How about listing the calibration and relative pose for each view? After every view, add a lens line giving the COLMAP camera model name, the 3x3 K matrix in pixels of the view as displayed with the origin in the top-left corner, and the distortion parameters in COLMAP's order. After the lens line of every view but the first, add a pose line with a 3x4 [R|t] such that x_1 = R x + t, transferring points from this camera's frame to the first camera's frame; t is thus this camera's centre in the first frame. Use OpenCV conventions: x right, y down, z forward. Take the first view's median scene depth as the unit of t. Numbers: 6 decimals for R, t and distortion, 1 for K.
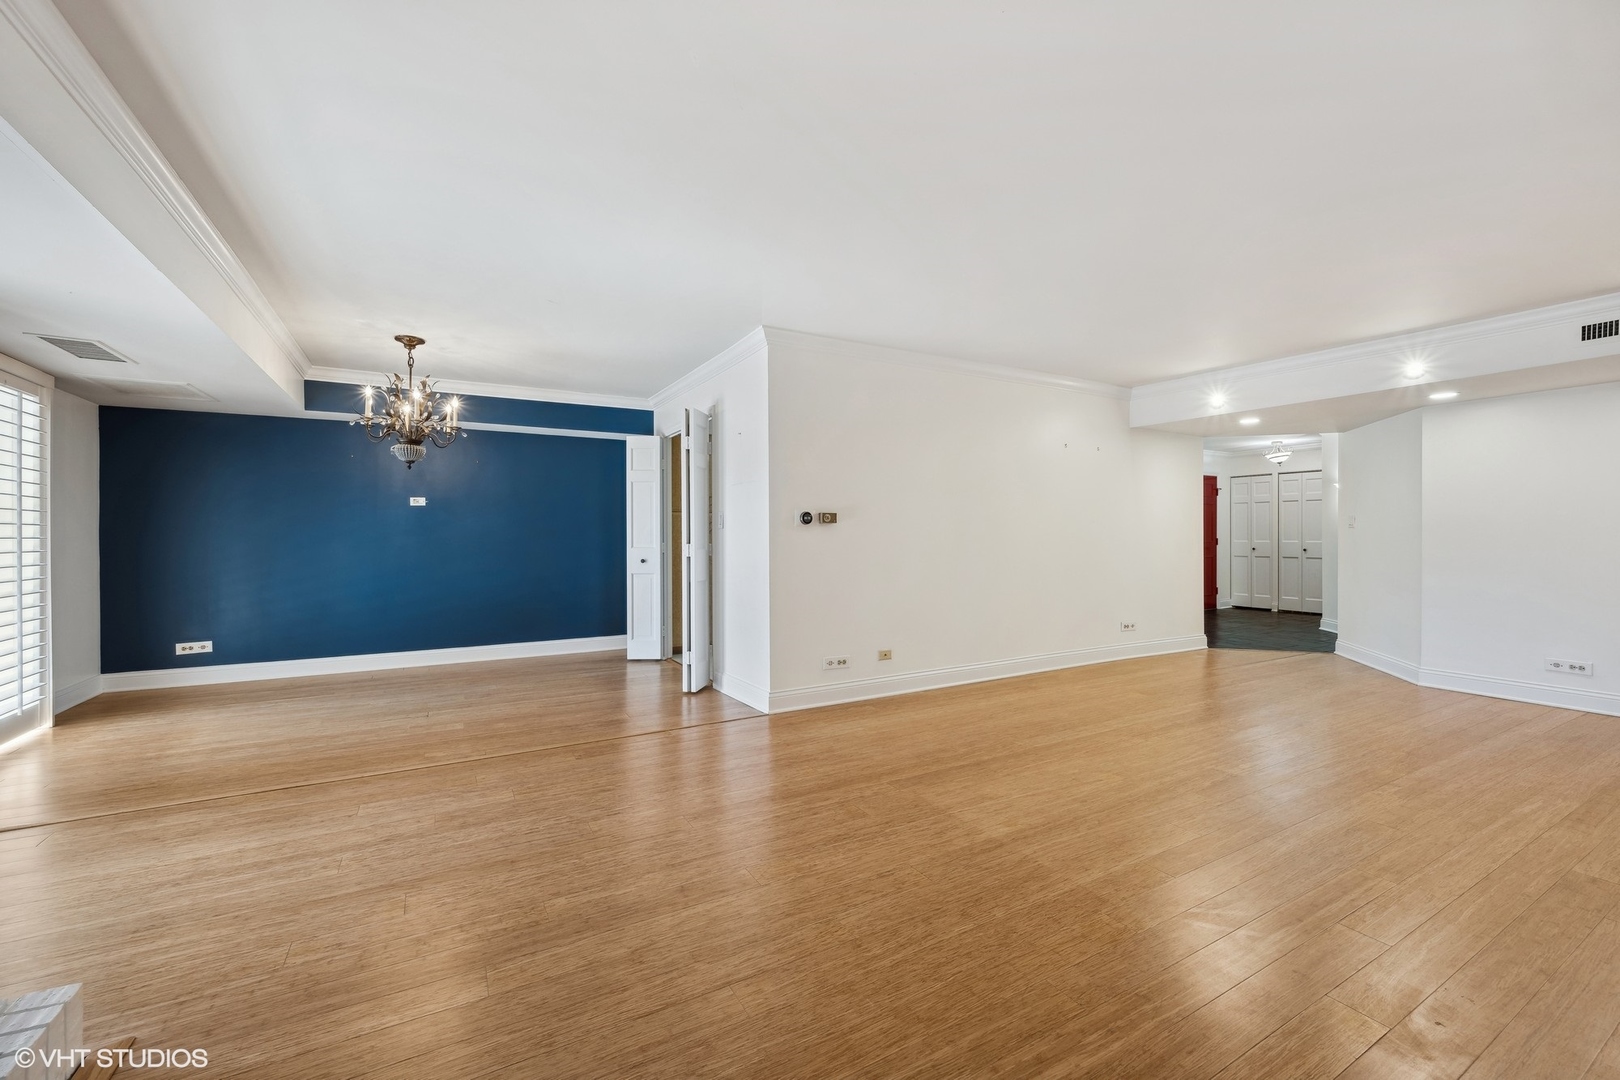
lens RADIAL K [[651.0, 0, 809.2], [0, 651.0, 539.8], [0, 0, 1]] dist [0.003345, 0.000267]
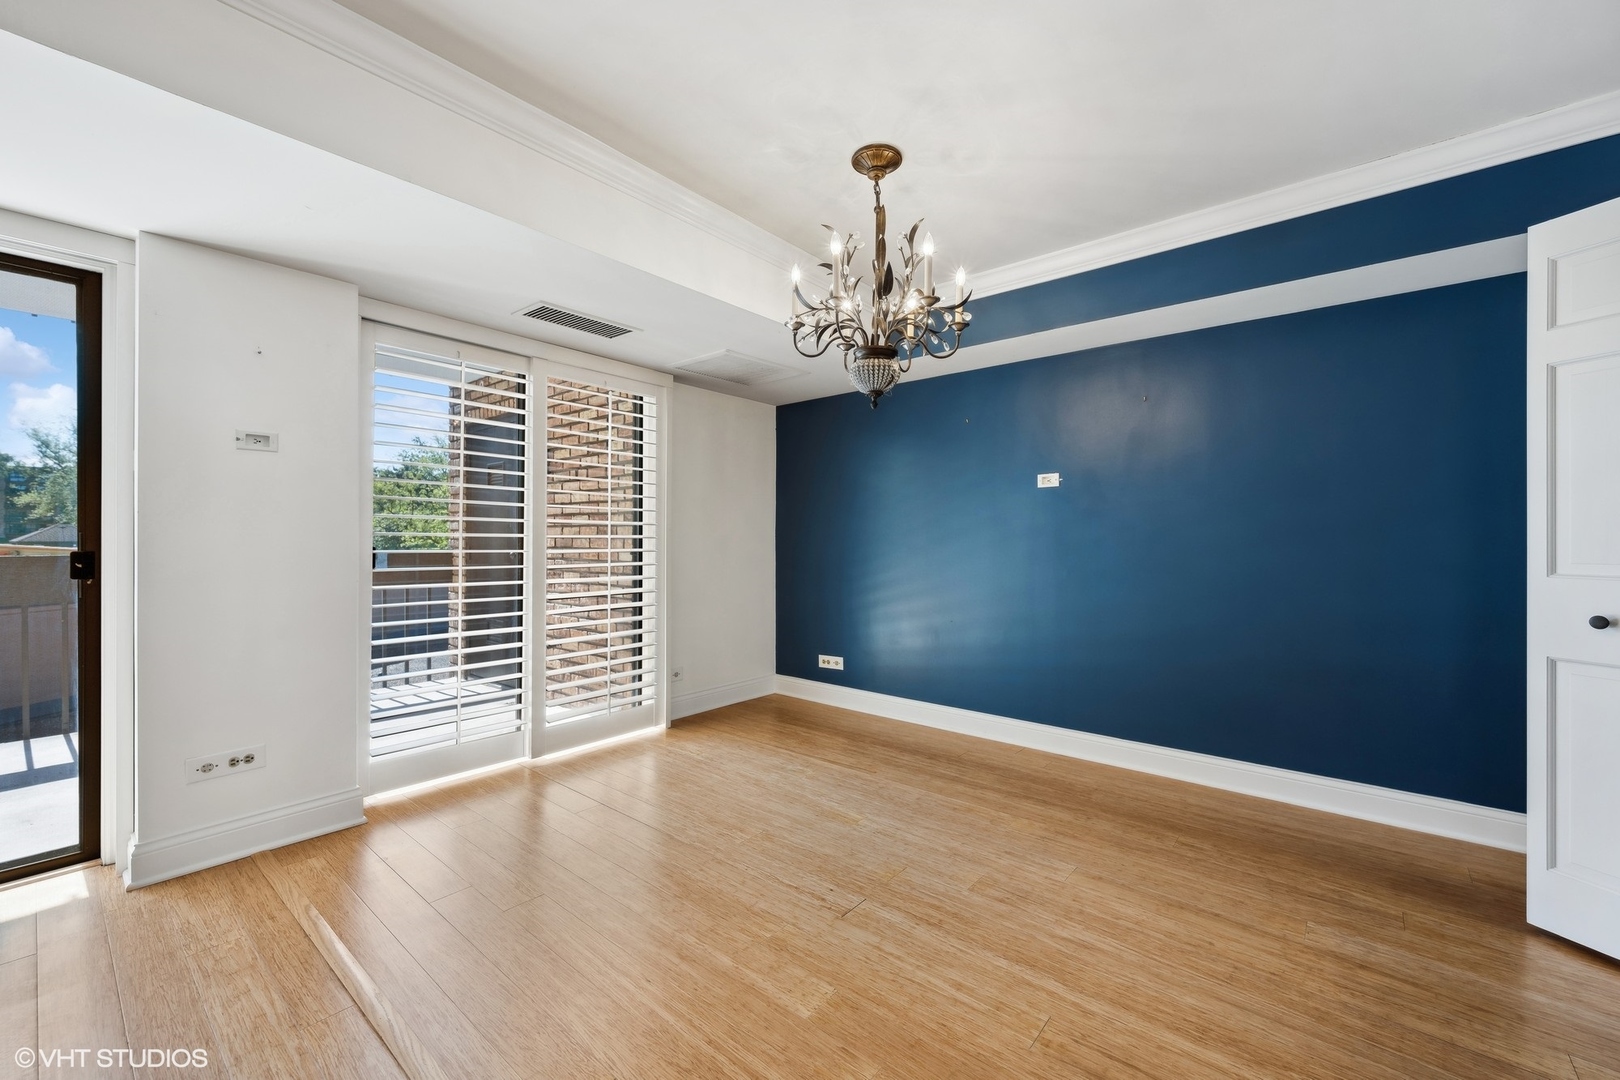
lens RADIAL K [[651.0, 0, 804.6], [0, 651.0, 540.9], [0, 0, 1]] dist [0.003345, 0.000267]
pose [[0.348514, 0.005404, -0.937288, -0.124521], [-0.004035, 0.999983, 0.004265, -0.004023], [0.937295, 0.002295, 0.348529, 0.661311]]
